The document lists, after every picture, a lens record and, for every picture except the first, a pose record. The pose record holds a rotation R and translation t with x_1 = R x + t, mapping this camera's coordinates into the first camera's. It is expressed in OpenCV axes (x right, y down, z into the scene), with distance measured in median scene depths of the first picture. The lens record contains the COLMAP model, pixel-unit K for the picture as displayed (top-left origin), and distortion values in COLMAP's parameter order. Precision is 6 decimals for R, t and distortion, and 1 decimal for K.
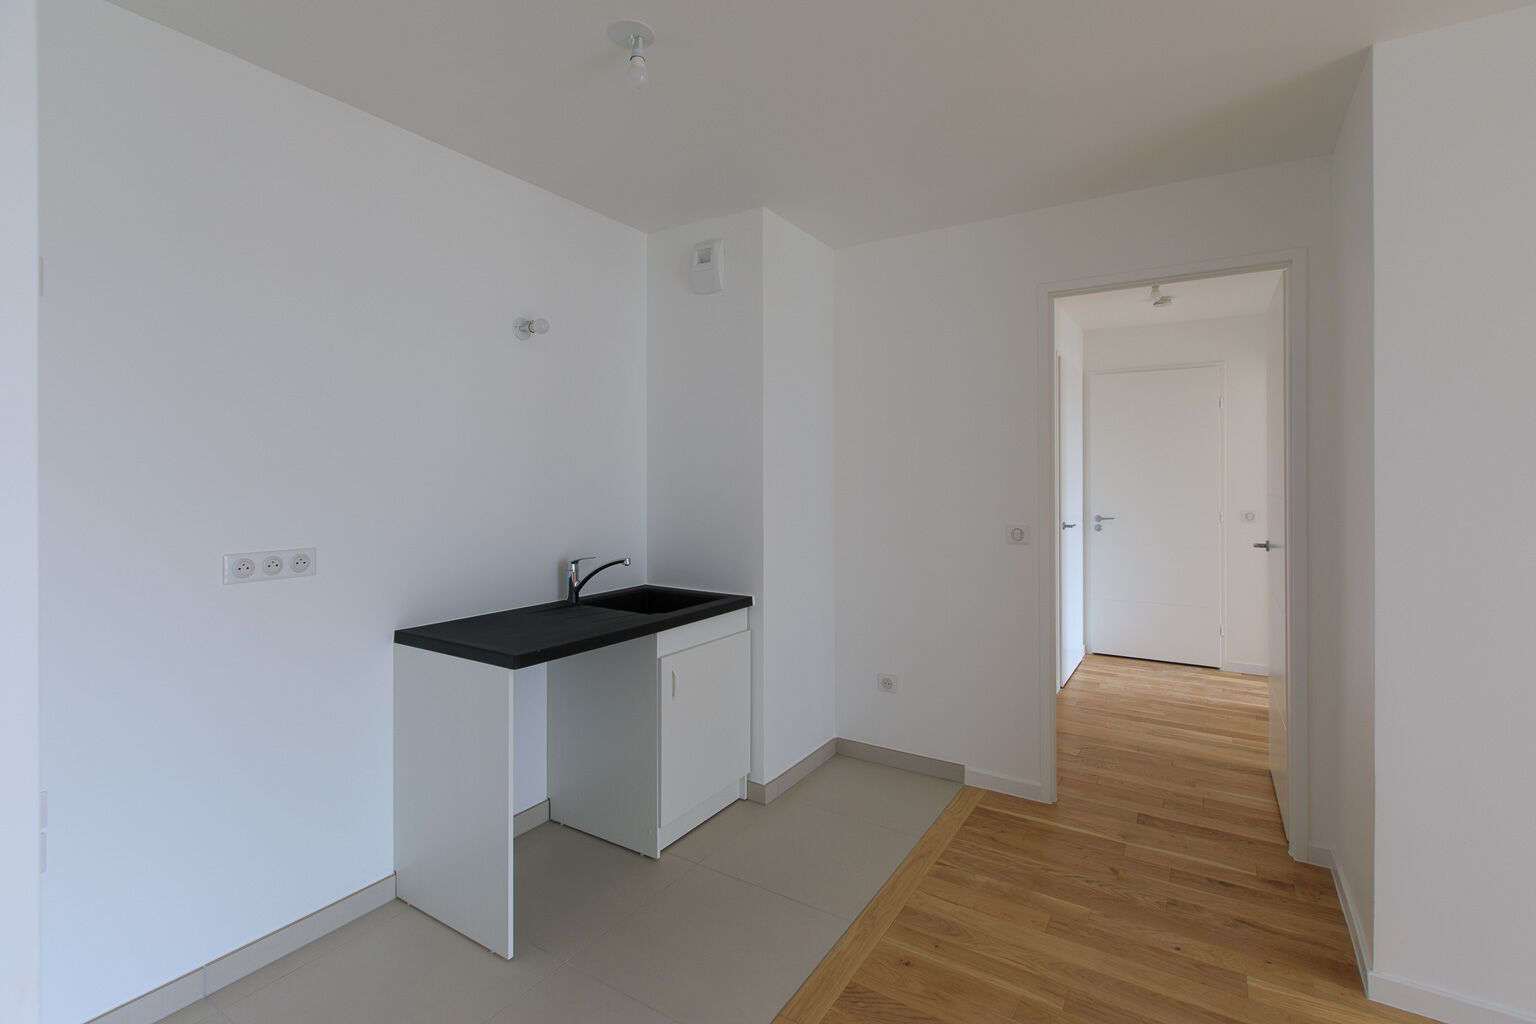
lens RADIAL K [[703.5, 0, 762.9], [0, 703.5, 476.4], [0, 0, 1]] dist [0.000045, -0.001692]
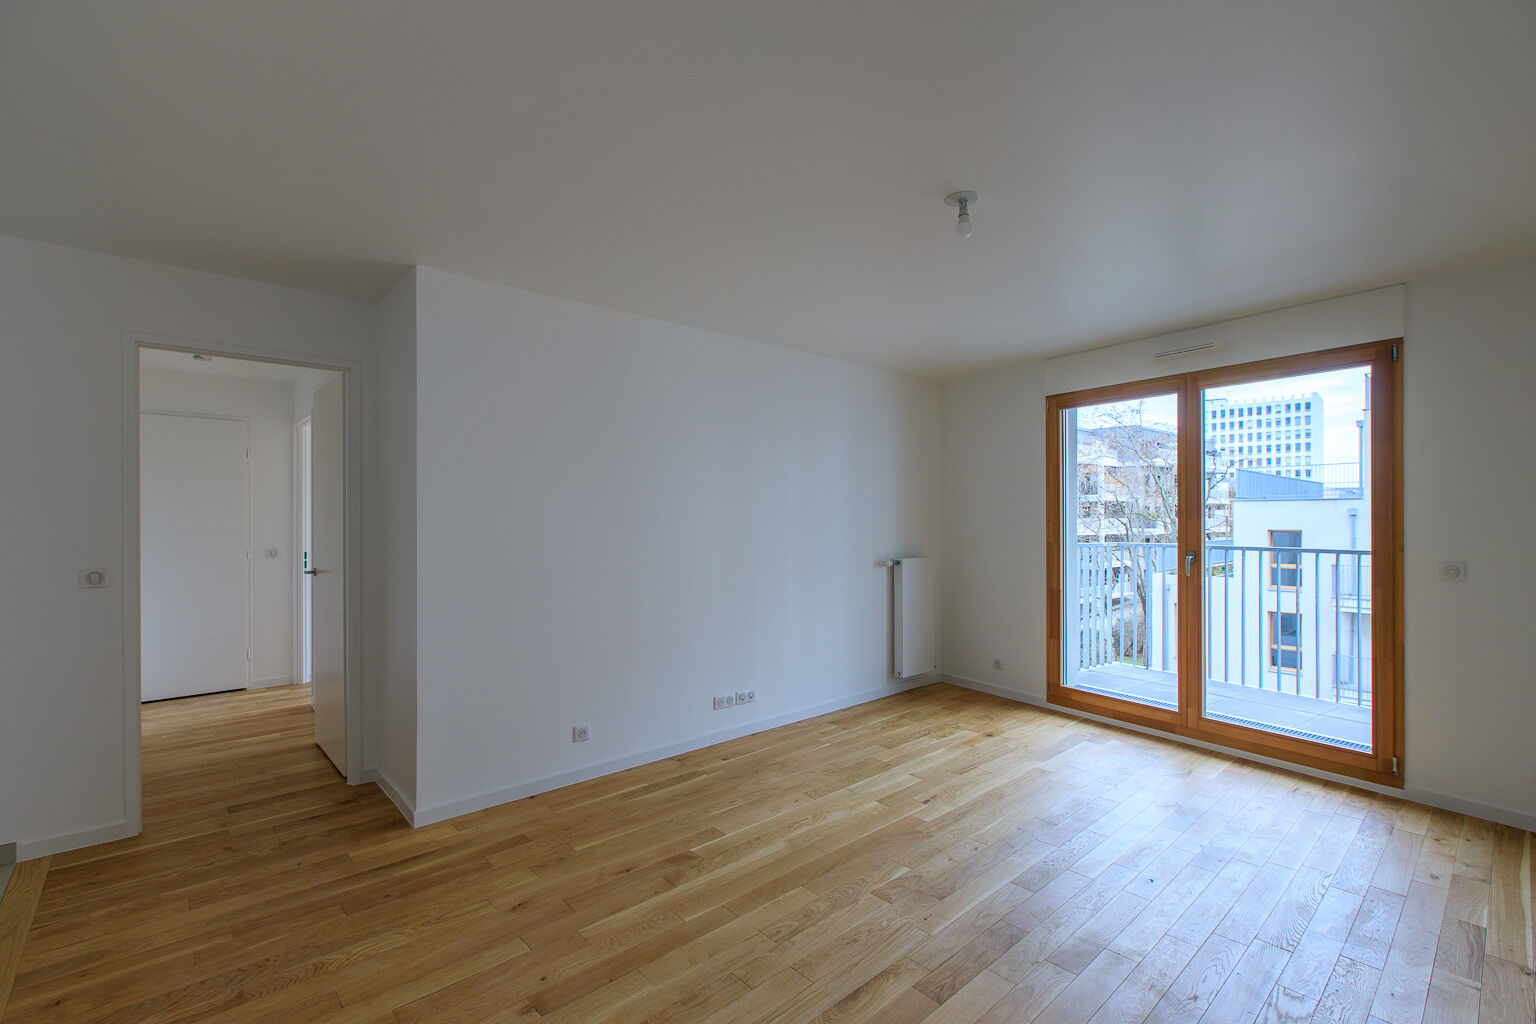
lens RADIAL K [[703.5, 0, 769.3], [0, 703.5, 516.2], [0, 0, 1]] dist [0.000045, -0.001692]
pose [[0.263575, 0.004180, 0.964630, -0.379934], [-0.000535, 0.999991, -0.004187, -0.000330], [-0.964639, 0.000587, 0.263574, -0.189087]]
